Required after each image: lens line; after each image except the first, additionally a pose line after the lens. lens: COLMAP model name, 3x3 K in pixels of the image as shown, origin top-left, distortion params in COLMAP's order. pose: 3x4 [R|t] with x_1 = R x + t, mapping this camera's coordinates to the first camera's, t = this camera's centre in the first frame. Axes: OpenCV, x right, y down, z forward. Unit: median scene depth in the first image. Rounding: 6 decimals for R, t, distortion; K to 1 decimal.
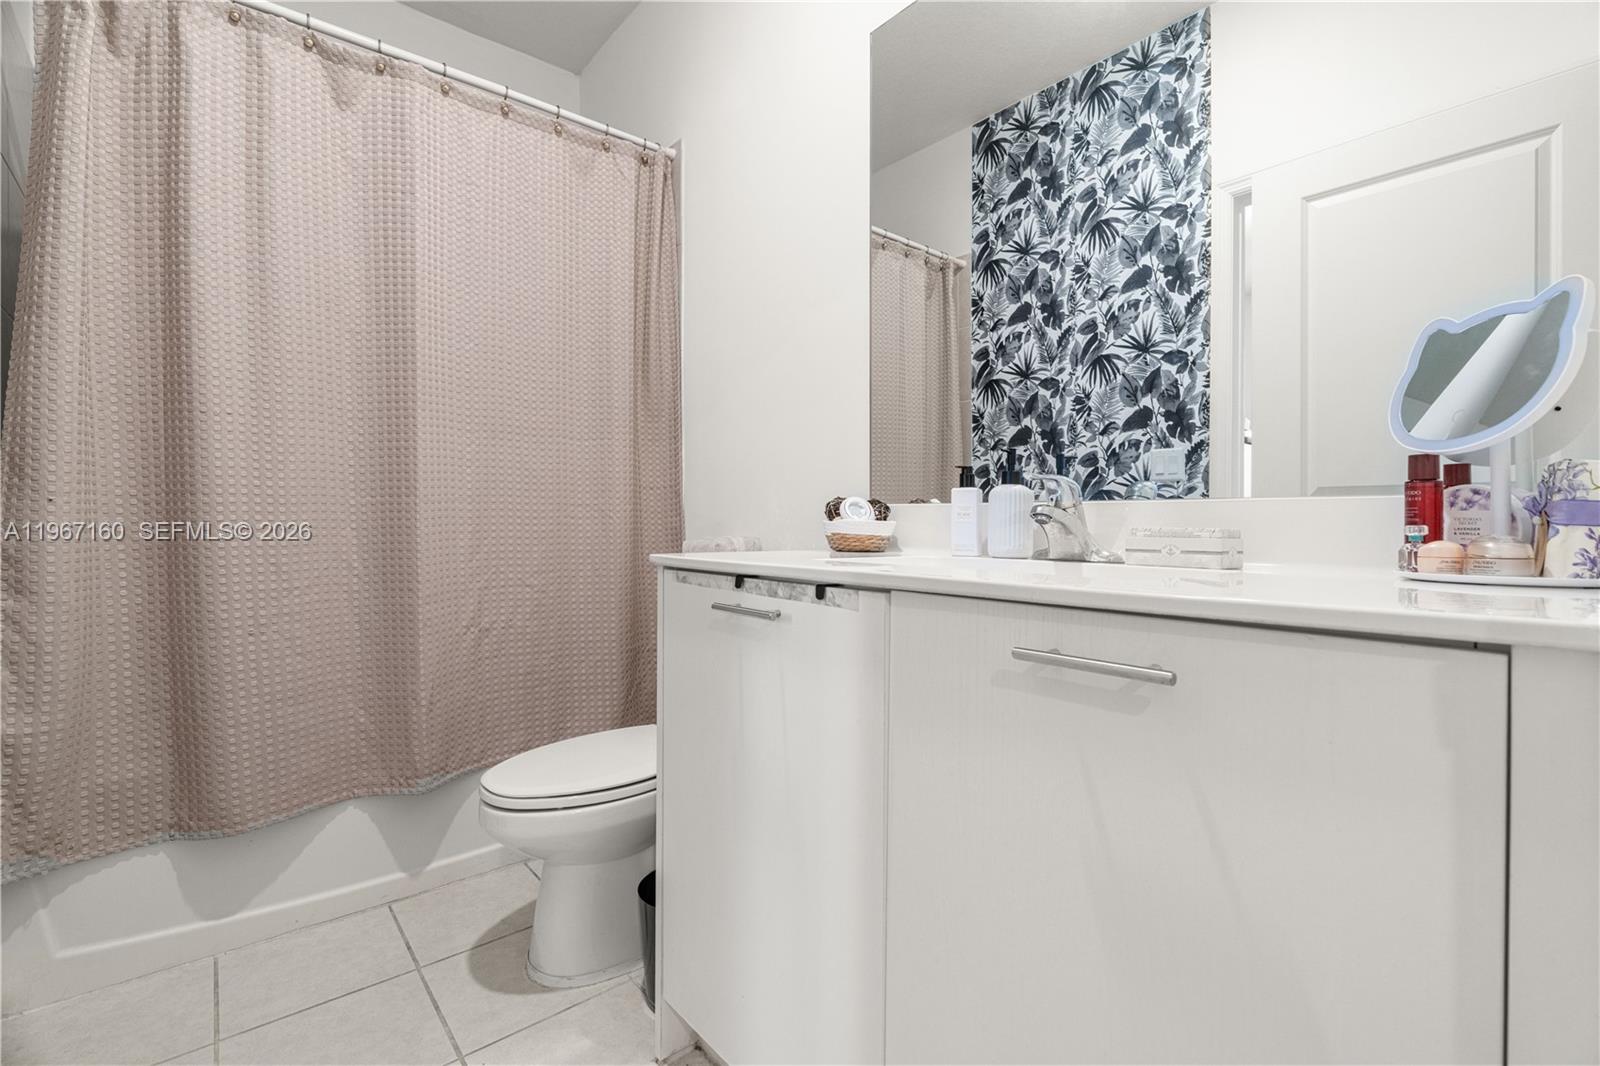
lens RADIAL K [[718.4, 0, 796.6], [0, 718.4, 525.7], [0, 0, 1]] dist [-0.001011, 0.000800]
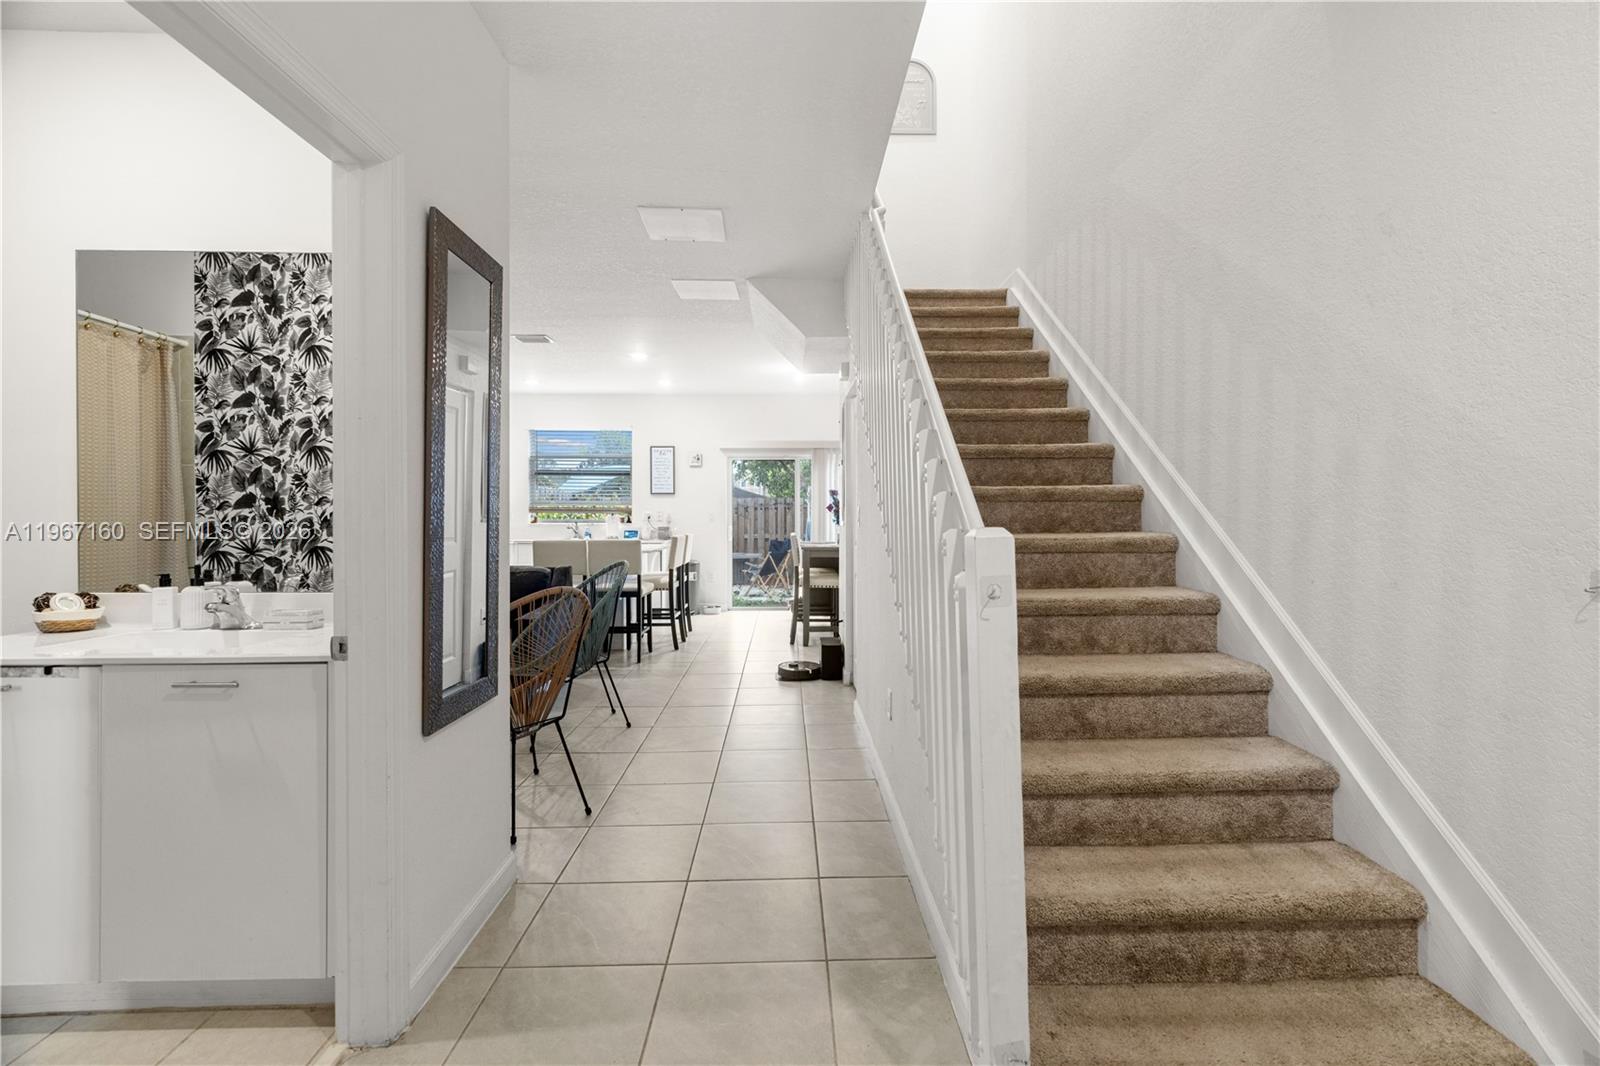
lens RADIAL K [[718.4, 0, 806.0], [0, 718.4, 521.4], [0, 0, 1]] dist [-0.001011, 0.000800]
pose [[0.611906, -0.003774, 0.790922, -0.072555], [0.006873, 0.999976, -0.000545, -0.085887], [-0.790901, 0.005770, 0.611917, -0.517788]]
